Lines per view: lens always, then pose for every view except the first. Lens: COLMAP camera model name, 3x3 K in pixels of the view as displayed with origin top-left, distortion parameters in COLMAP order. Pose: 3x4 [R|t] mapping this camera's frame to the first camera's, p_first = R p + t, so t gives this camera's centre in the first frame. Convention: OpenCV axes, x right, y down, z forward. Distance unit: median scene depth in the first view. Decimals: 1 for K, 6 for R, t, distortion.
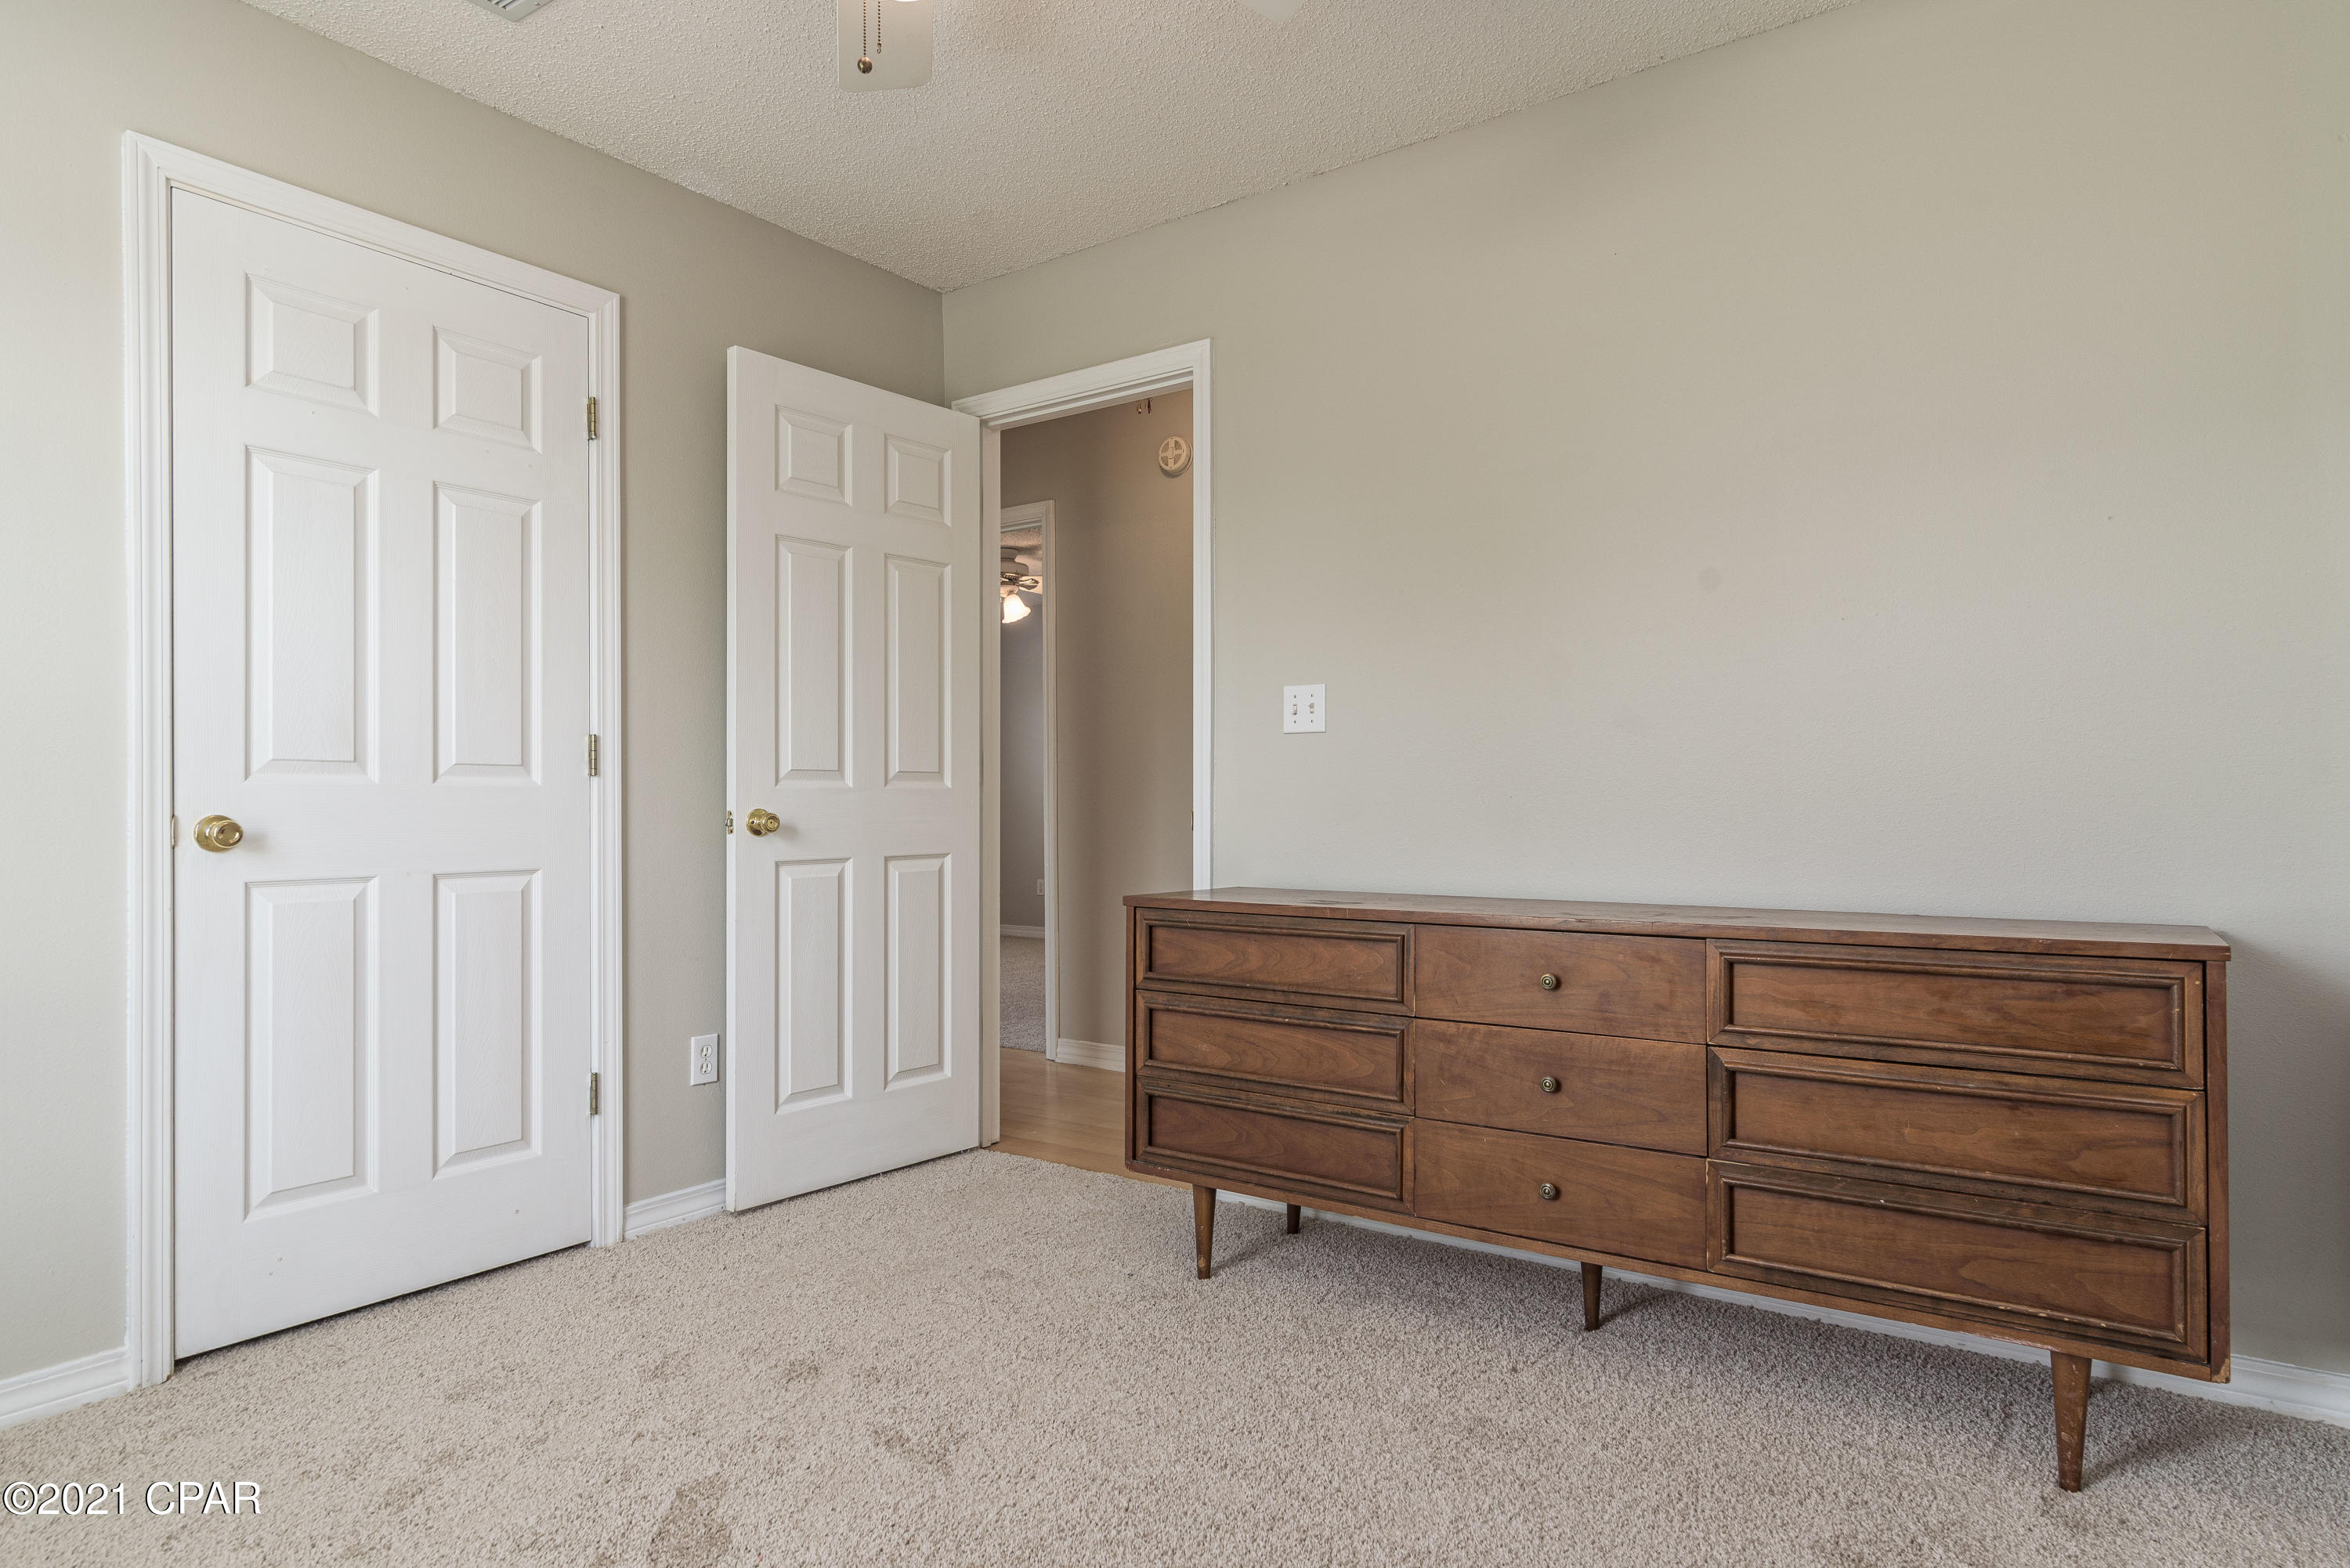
lens RADIAL K [[1366.1, 0, 1176.8], [0, 1366.1, 782.0], [0, 0, 1]] dist [0.005931, 0.002654]
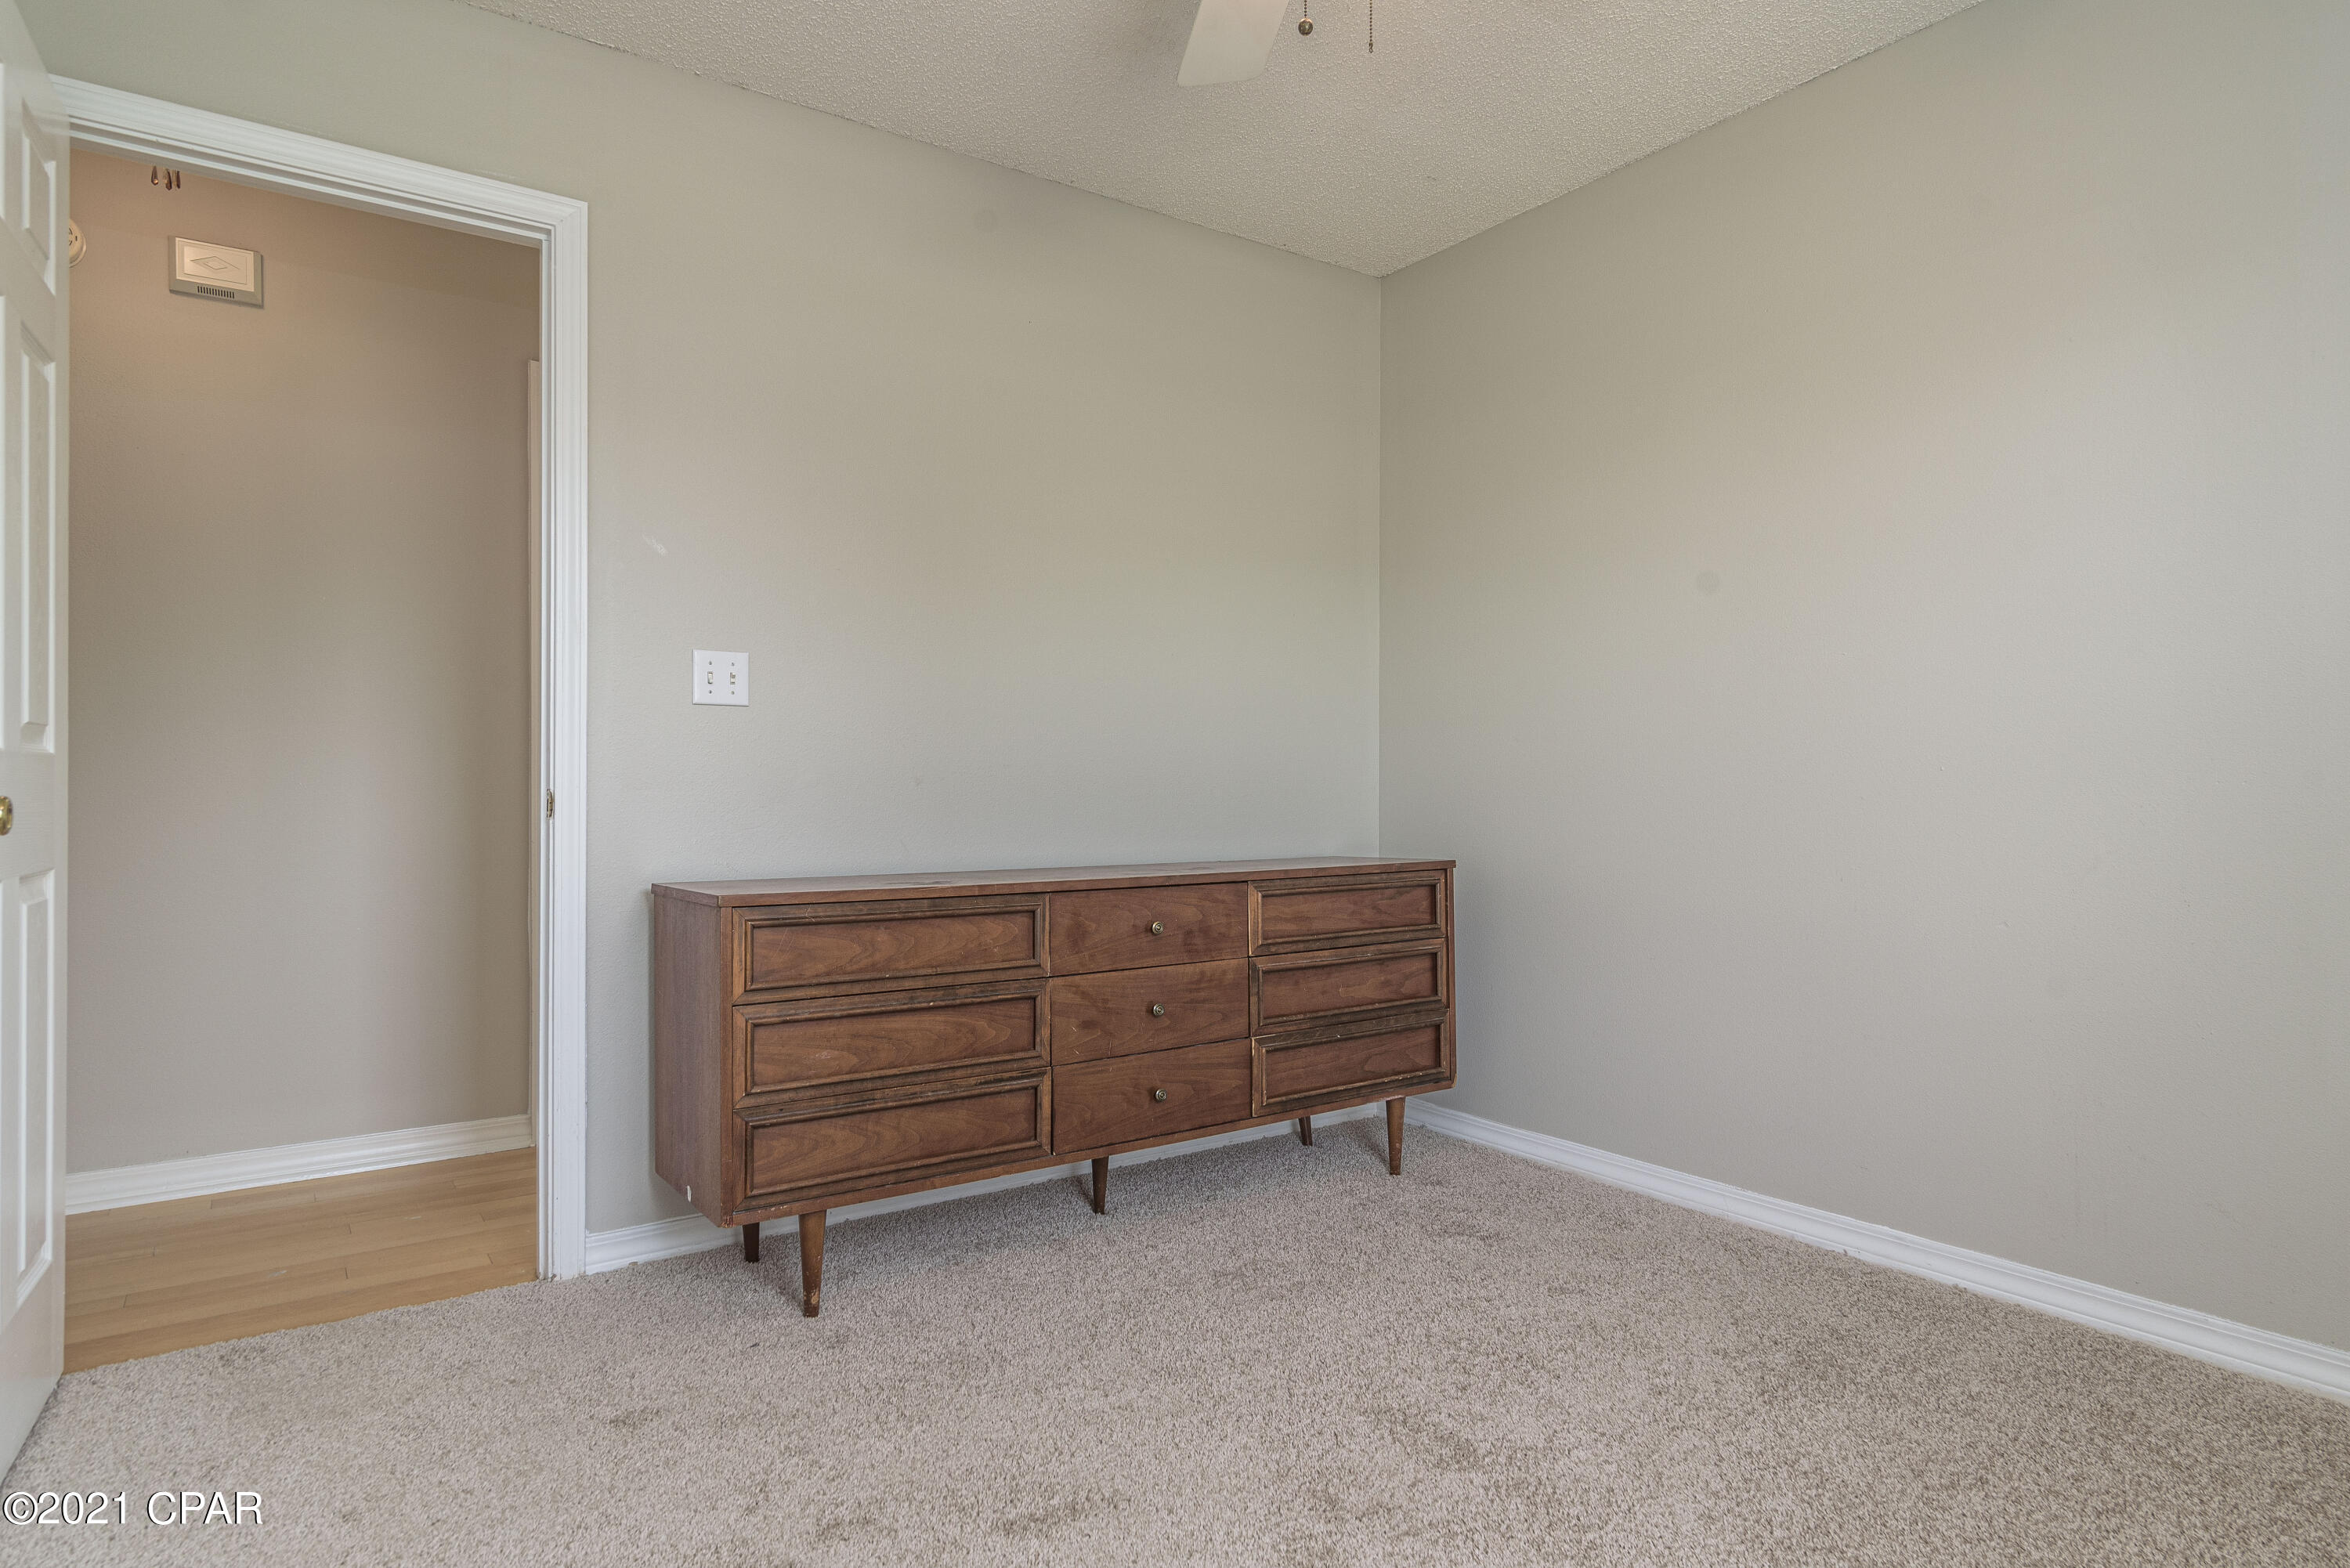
lens RADIAL K [[1363.2, 0, 1175.9], [0, 1363.2, 785.2], [0, 0, 1]] dist [0.019550, 0.000994]
pose [[0.314094, 0.001732, 0.949390, -0.834434], [-0.016588, 0.999856, 0.003664, 0.010322], [-0.949247, -0.016899, 0.314077, 0.550188]]
